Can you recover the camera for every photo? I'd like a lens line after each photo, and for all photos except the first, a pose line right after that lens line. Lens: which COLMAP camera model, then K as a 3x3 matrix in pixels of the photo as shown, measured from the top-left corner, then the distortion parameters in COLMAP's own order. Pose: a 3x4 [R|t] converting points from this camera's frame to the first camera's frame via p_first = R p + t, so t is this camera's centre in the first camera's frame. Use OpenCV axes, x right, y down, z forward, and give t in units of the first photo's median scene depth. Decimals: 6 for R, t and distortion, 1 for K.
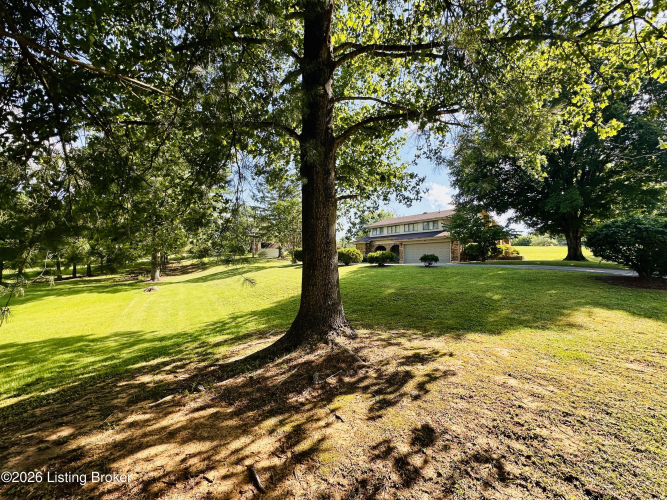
lens RADIAL K [[270.1, 0, 333.5], [0, 270.1, 250.0], [0, 0, 1]] dist [-0.001527, 0.000206]
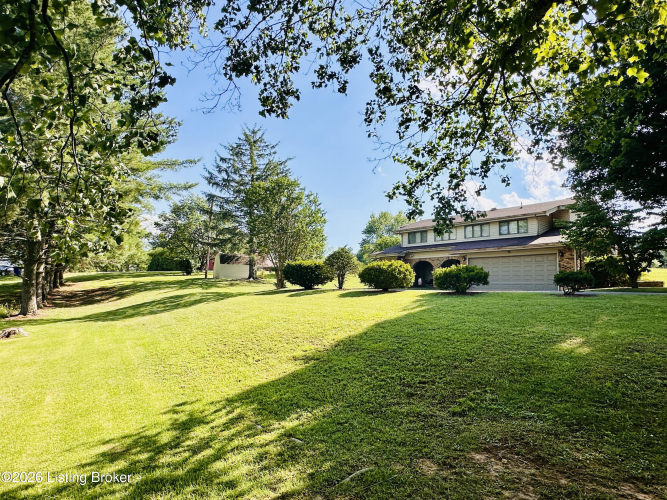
lens RADIAL K [[387.2, 0, 333.5], [0, 387.2, 250.0], [0, 0, 1]] dist [0.000088, -0.000019]
pose [[0.998945, 0.017865, 0.042307, -0.064156], [-0.015327, 0.998107, -0.059561, 0.014160], [-0.043291, 0.058850, 0.997328, 0.148836]]
